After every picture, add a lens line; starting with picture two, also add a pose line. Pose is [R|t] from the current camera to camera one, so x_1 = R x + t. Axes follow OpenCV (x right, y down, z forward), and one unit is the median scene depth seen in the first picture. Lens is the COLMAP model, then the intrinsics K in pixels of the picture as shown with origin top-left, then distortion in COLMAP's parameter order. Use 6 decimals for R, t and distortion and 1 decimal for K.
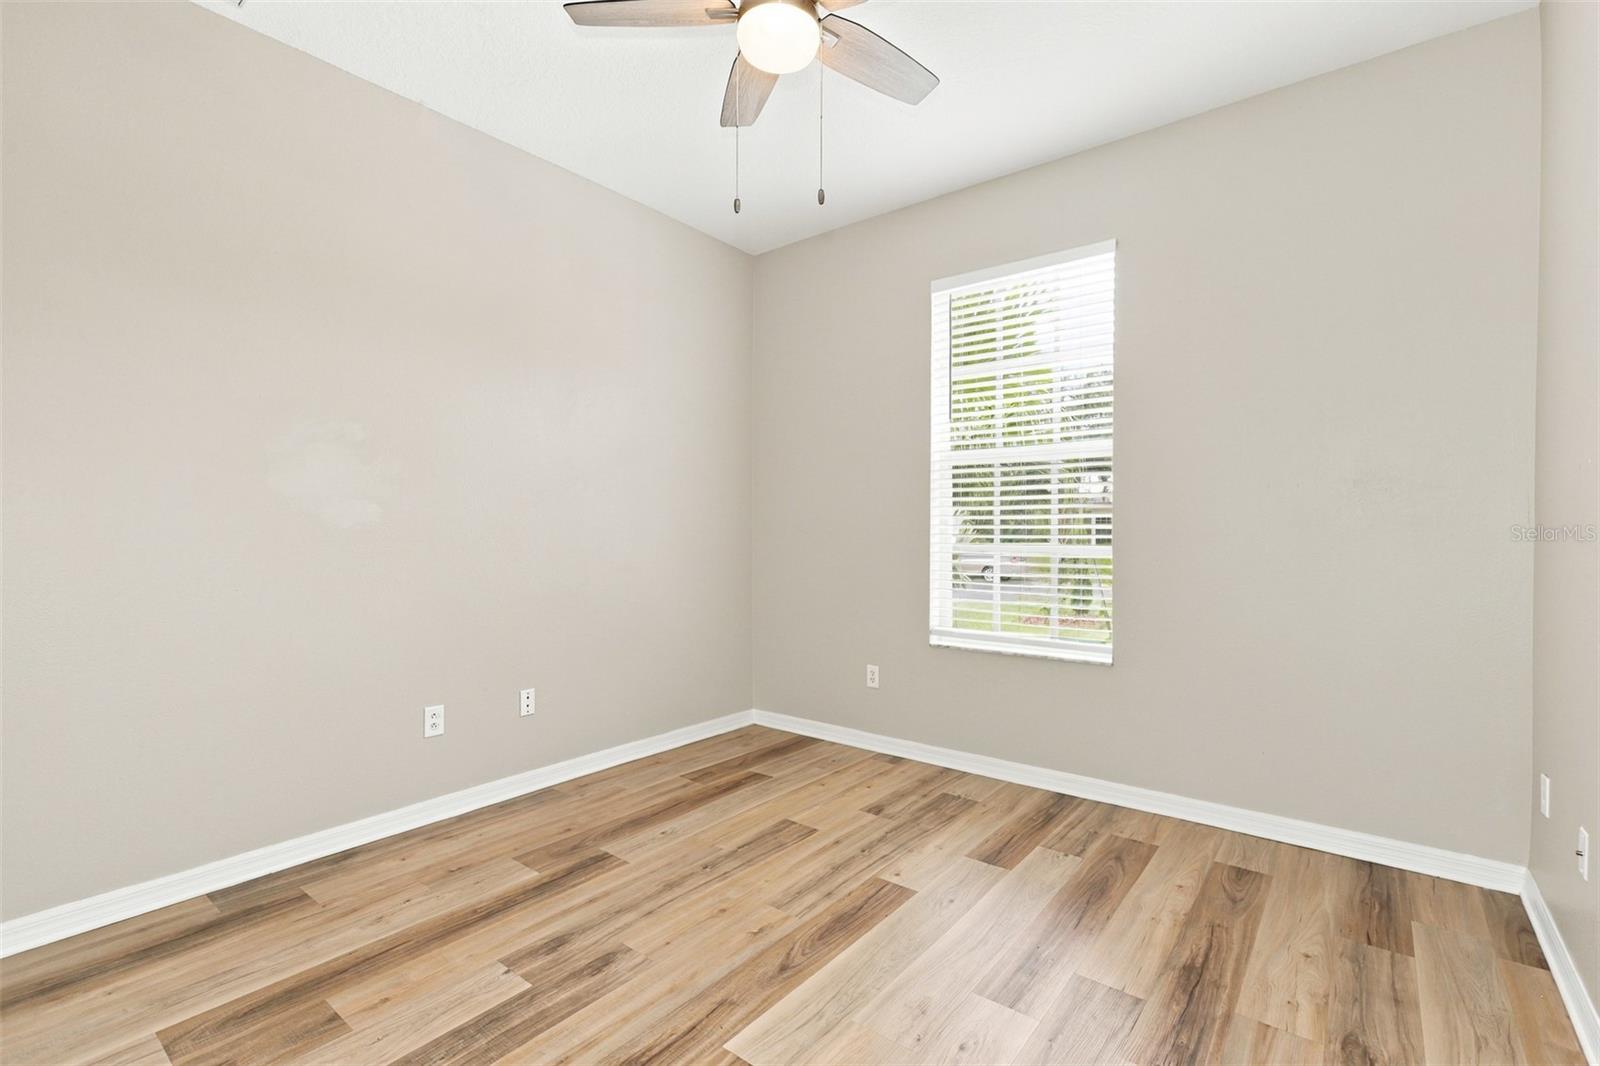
lens RADIAL K [[727.6, 0, 801.2], [0, 727.6, 529.2], [0, 0, 1]] dist [-0.000003, 0.000060]
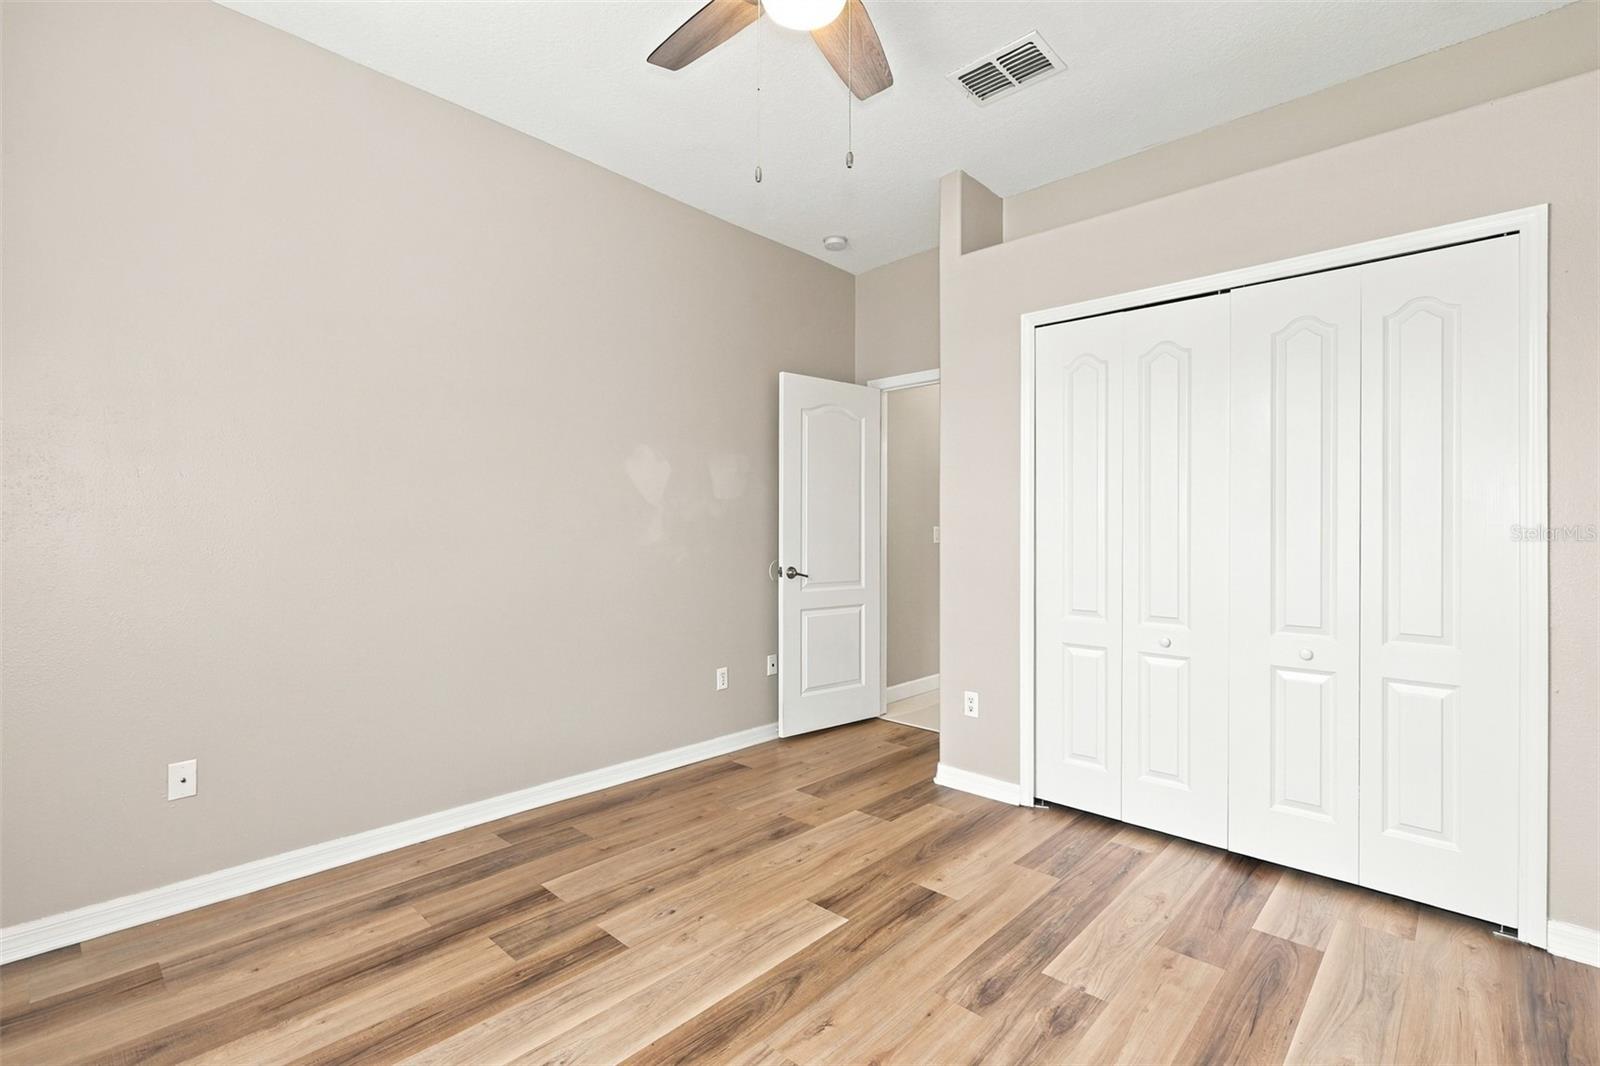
lens RADIAL K [[727.6, 0, 798.5], [0, 727.6, 534.2], [0, 0, 1]] dist [-0.000003, 0.000060]
pose [[-0.996553, -0.005084, 0.082800, -0.107839], [-0.004681, 0.999976, 0.005066, -0.000115], [-0.082824, 0.004661, -0.996553, 2.047259]]
